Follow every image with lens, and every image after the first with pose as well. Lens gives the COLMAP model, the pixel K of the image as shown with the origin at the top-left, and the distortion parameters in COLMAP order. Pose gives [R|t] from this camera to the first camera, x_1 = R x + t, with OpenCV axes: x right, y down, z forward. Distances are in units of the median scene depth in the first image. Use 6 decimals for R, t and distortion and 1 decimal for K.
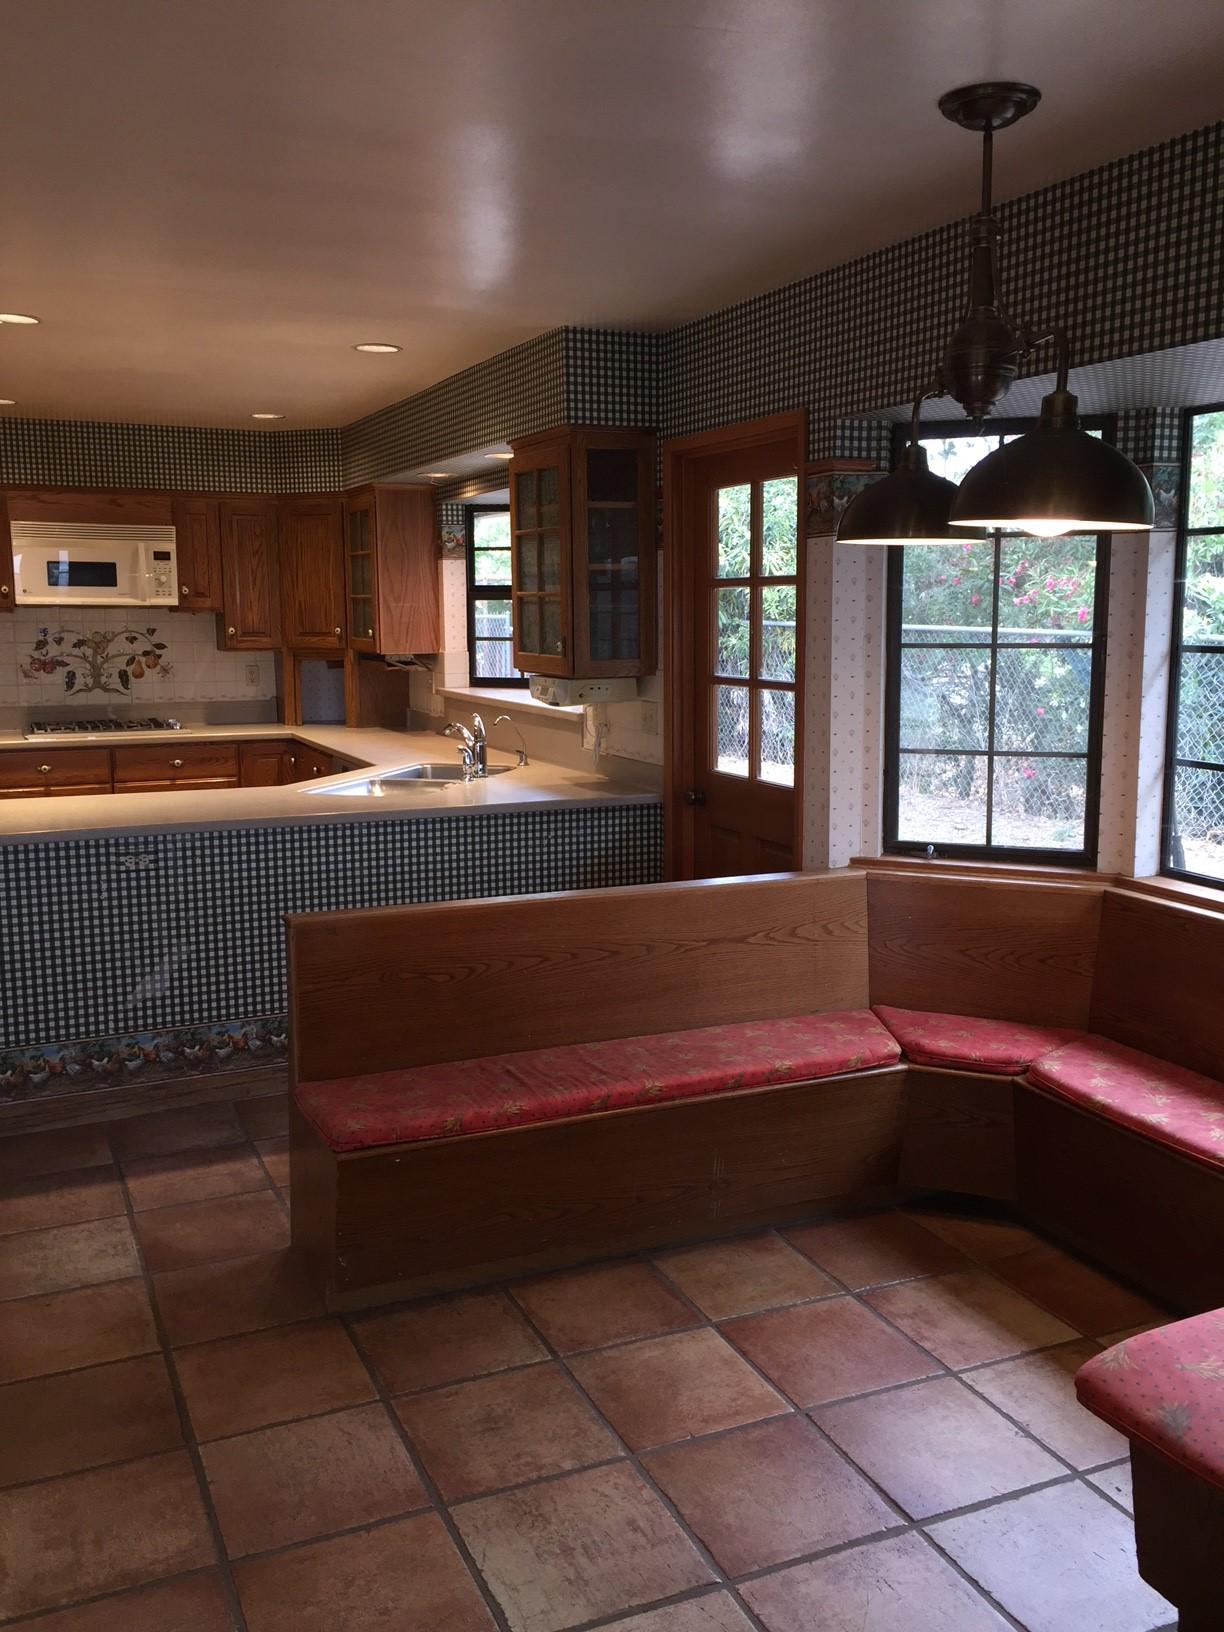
lens RADIAL K [[1385.5, 0, 612.0], [0, 1385.5, 816.0], [0, 0, 1]] dist [0.090794, -0.124438]
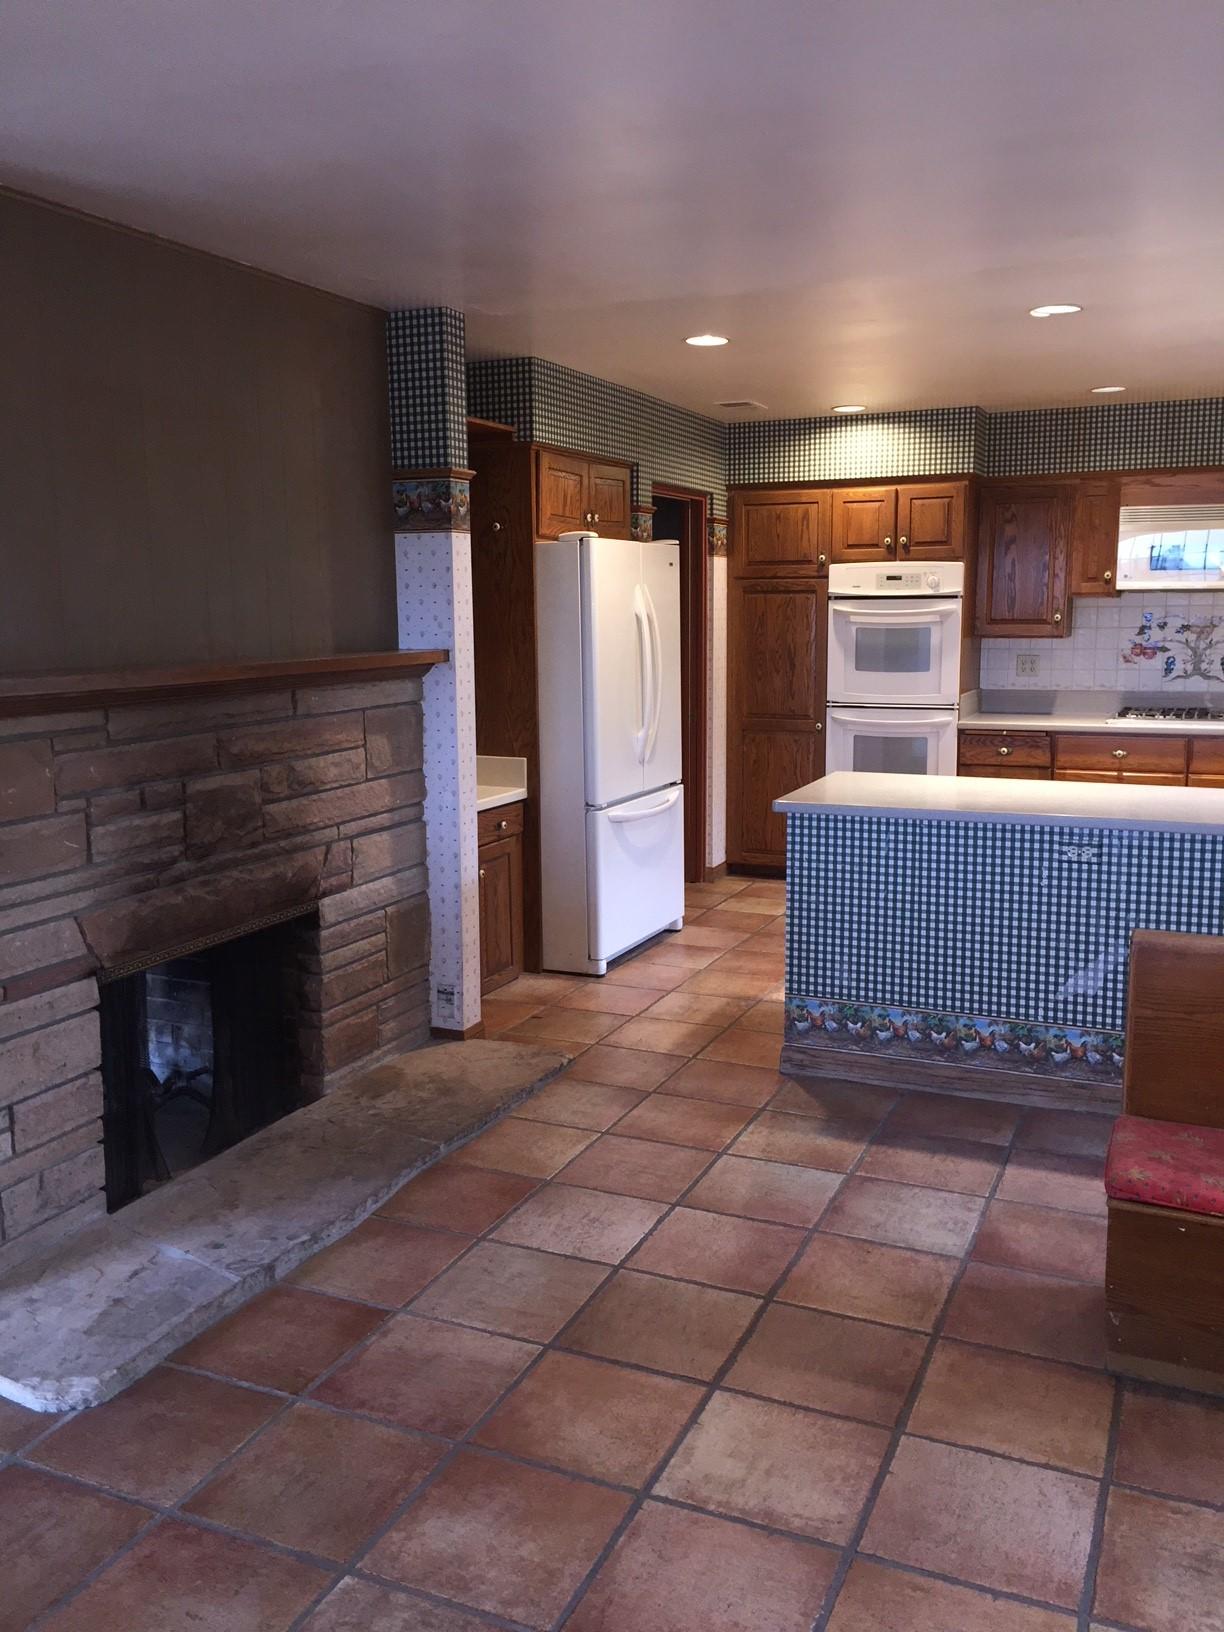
lens RADIAL K [[1385.5, 0, 612.0], [0, 1385.5, 816.0], [0, 0, 1]] dist [0.090794, -0.124438]
pose [[0.668093, 0.112878, -0.735466, 0.156219], [-0.104457, 0.992866, 0.057495, -0.015068], [0.736709, 0.038413, 0.675118, 0.096823]]
